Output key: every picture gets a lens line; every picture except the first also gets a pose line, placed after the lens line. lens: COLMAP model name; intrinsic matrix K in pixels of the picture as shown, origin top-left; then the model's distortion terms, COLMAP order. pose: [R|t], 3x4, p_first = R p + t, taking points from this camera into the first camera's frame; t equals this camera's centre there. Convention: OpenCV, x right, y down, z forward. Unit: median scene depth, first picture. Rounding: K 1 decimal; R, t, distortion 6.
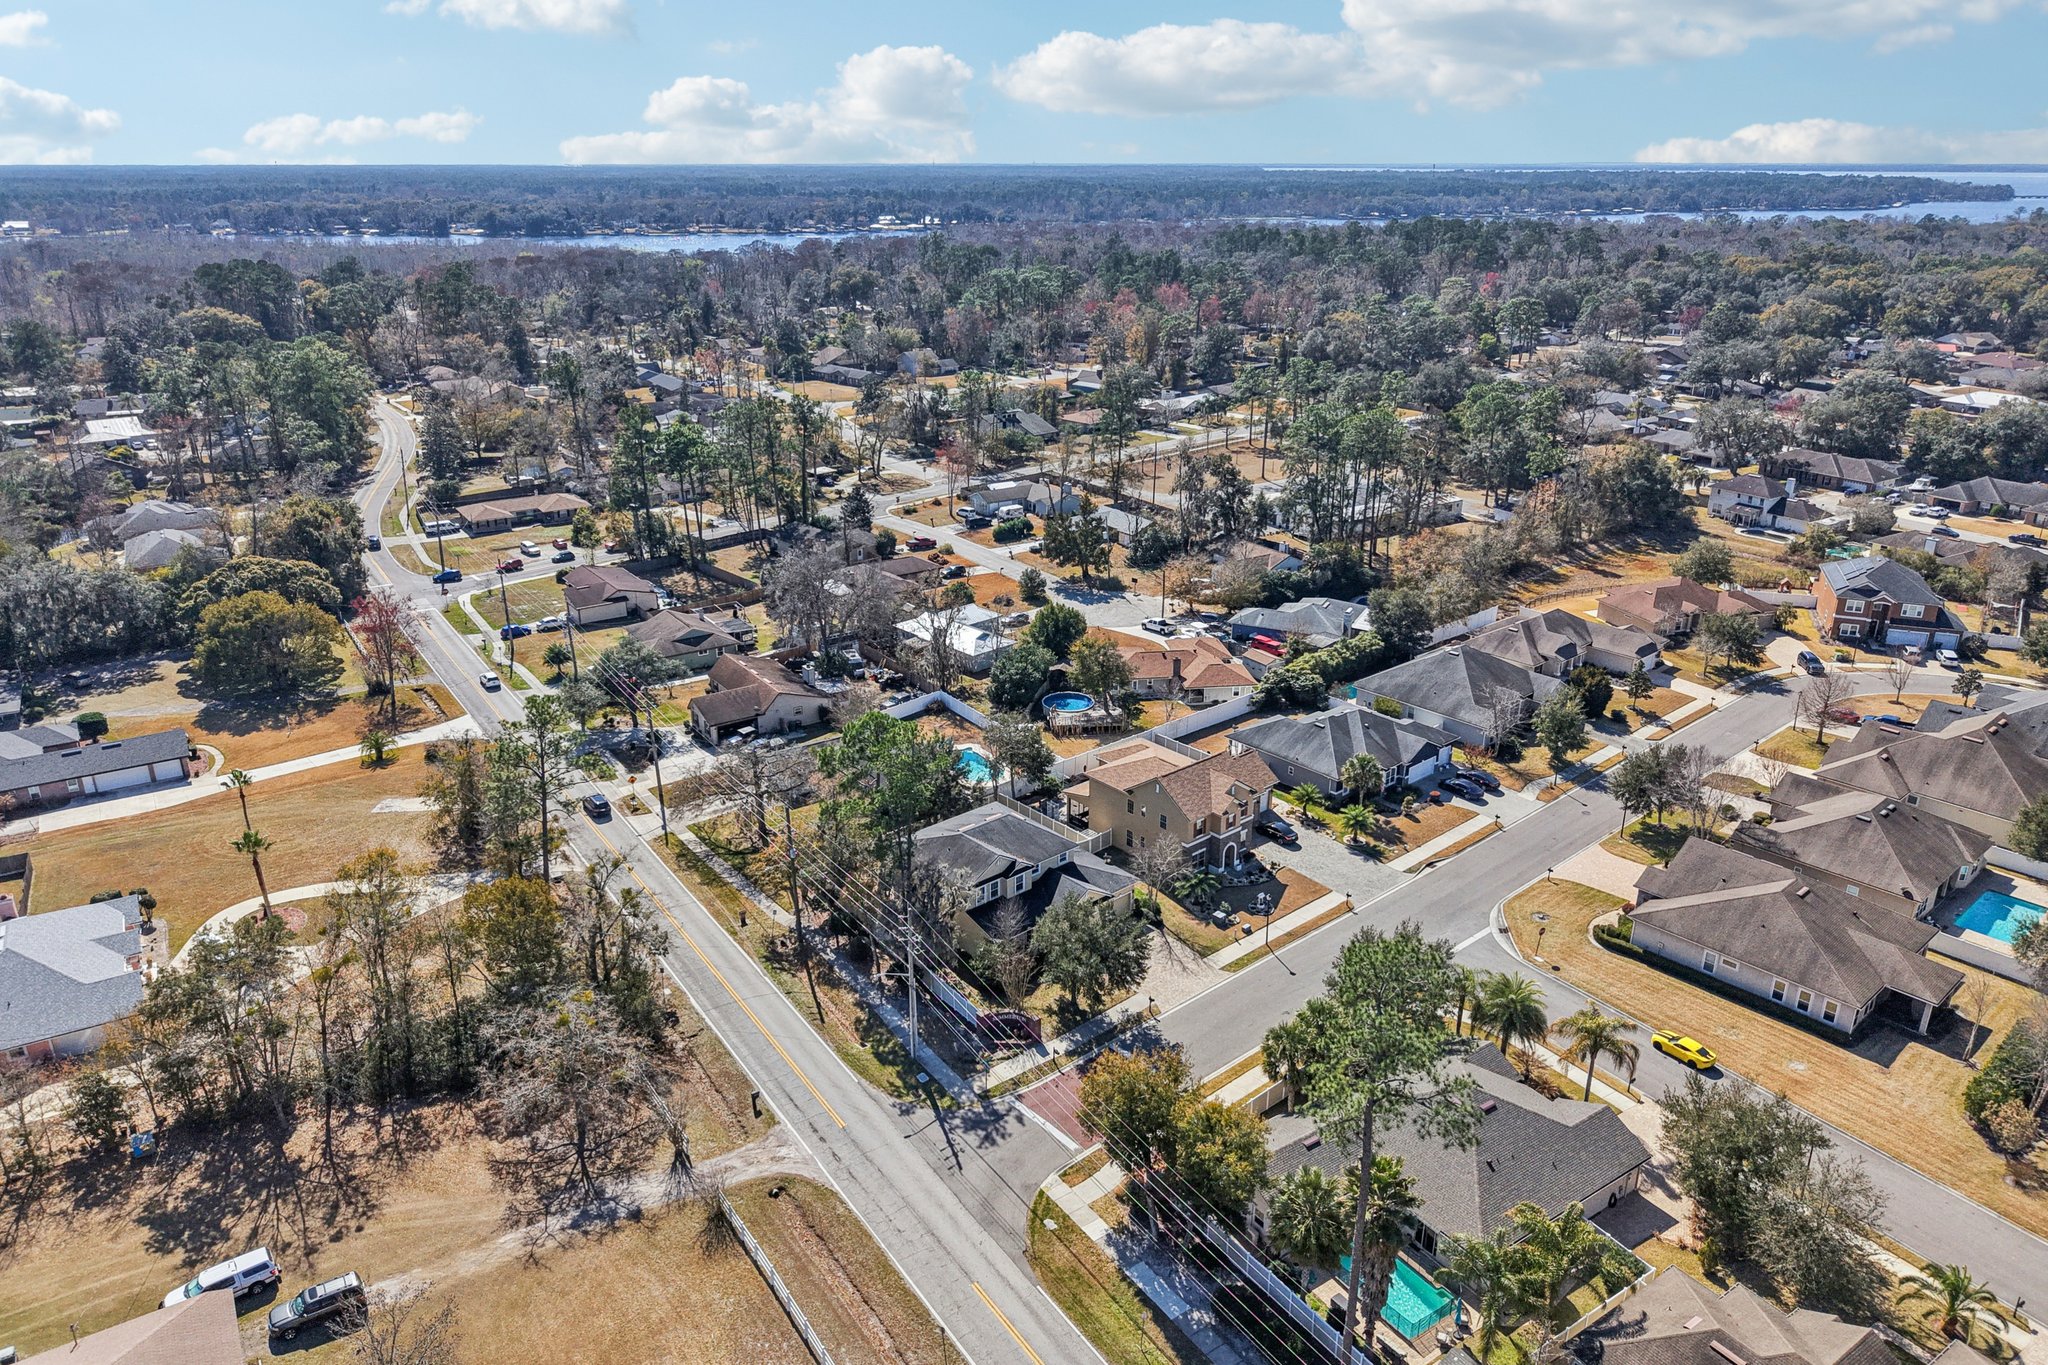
lens RADIAL K [[1386.8, 0, 1024.0], [0, 1386.8, 682.5], [0, 0, 1]] dist [0.006914, -0.002407]
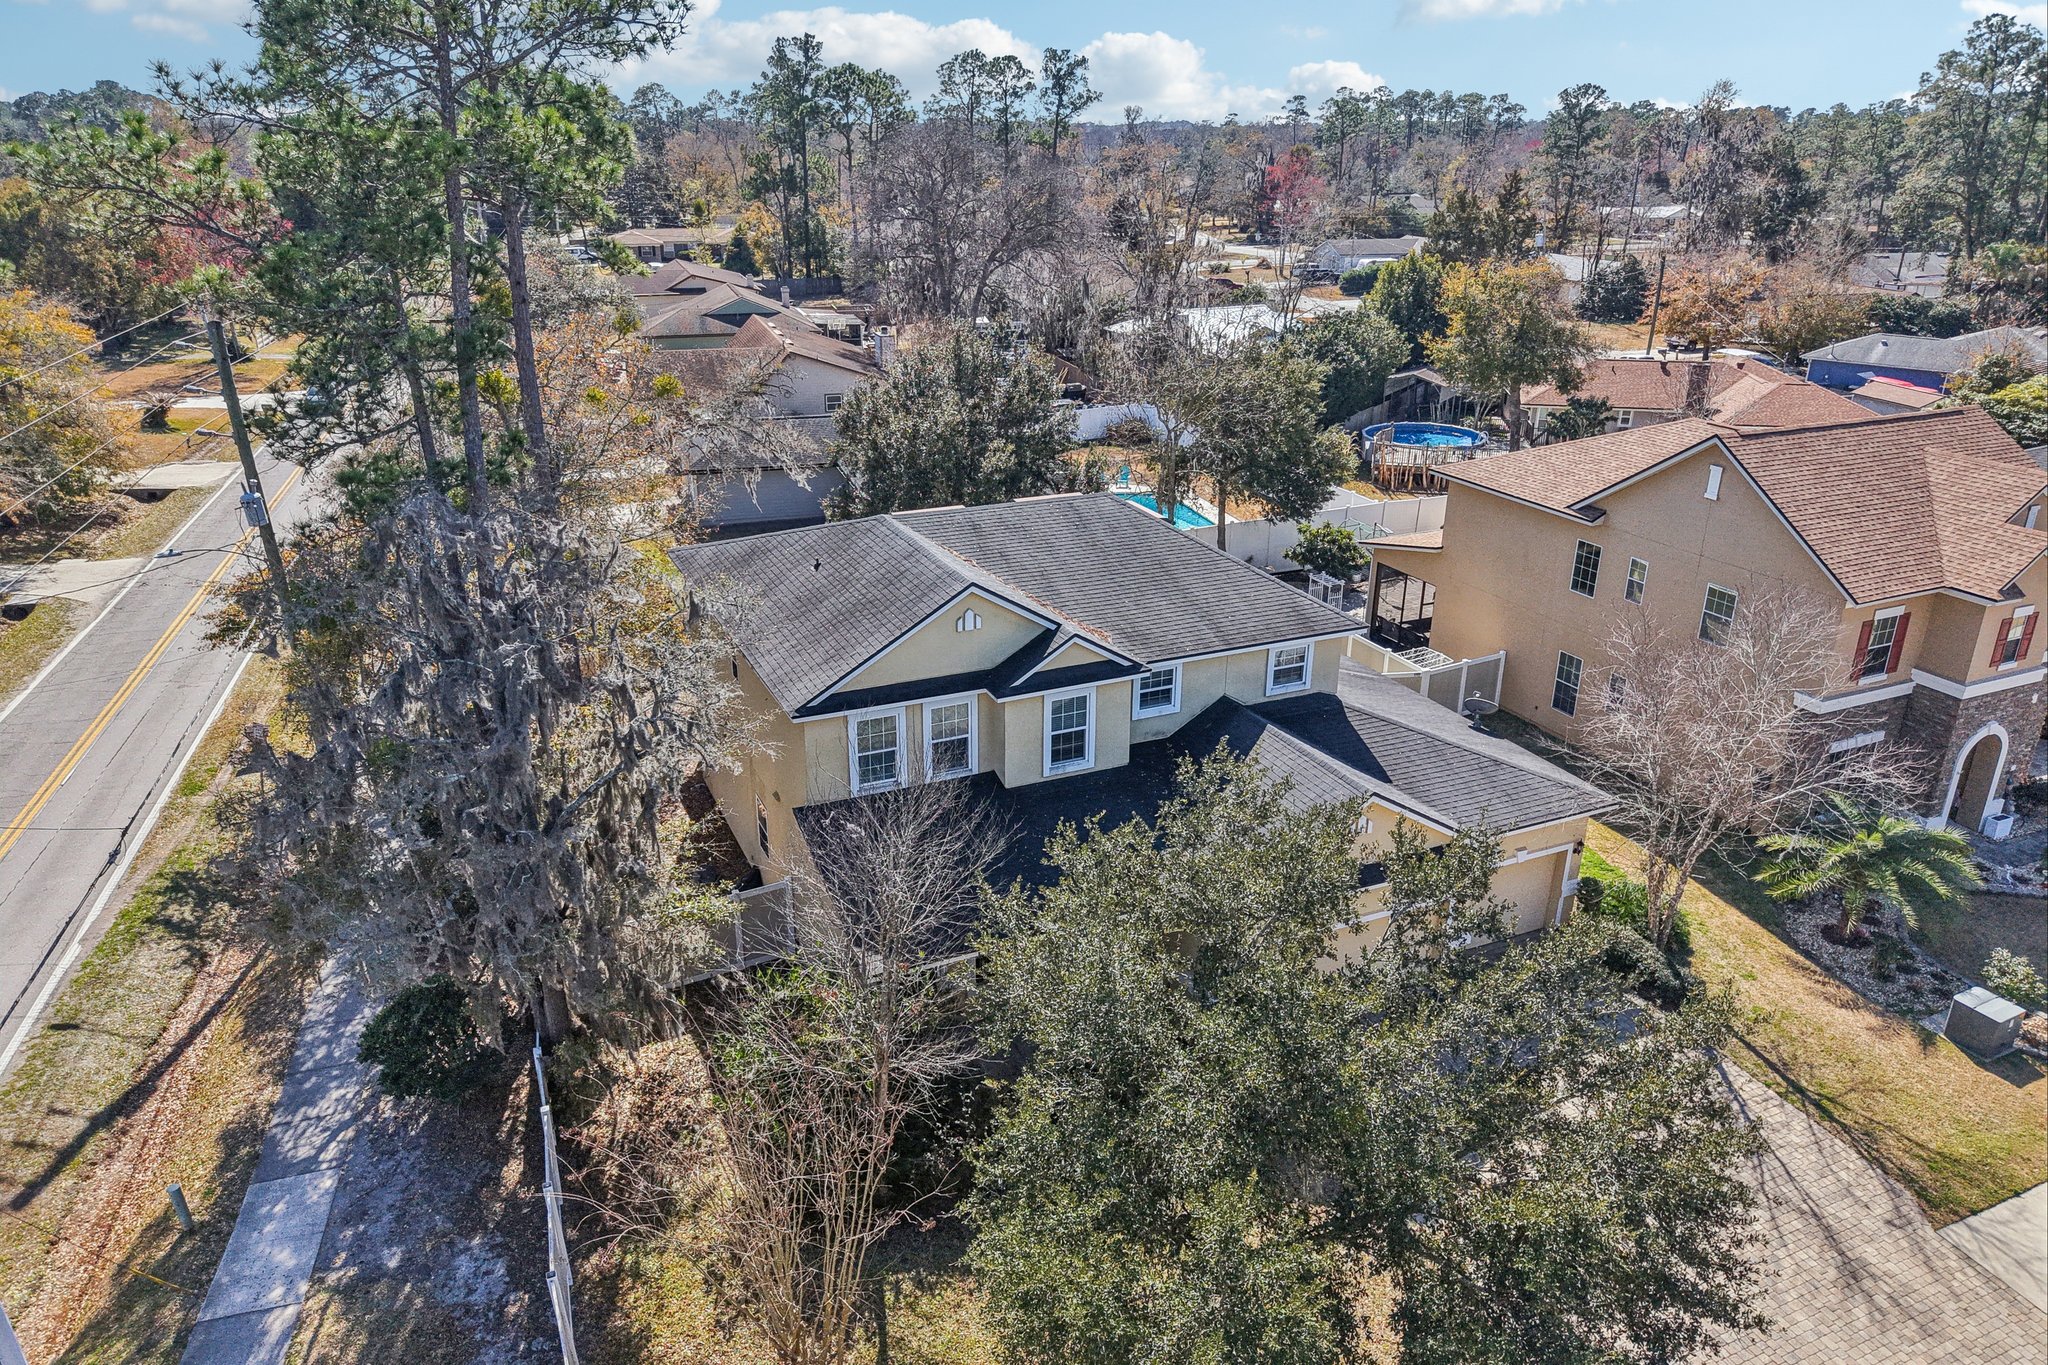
lens RADIAL K [[1386.8, 0, 1024.0], [0, 1386.8, 682.5], [0, 0, 1]] dist [0.006914, -0.002407]
pose [[0.958826, 0.109137, -0.262185, 0.046202], [-0.103732, 0.994010, 0.034413, 0.123356], [0.264371, -0.005799, 0.964404, 0.739860]]
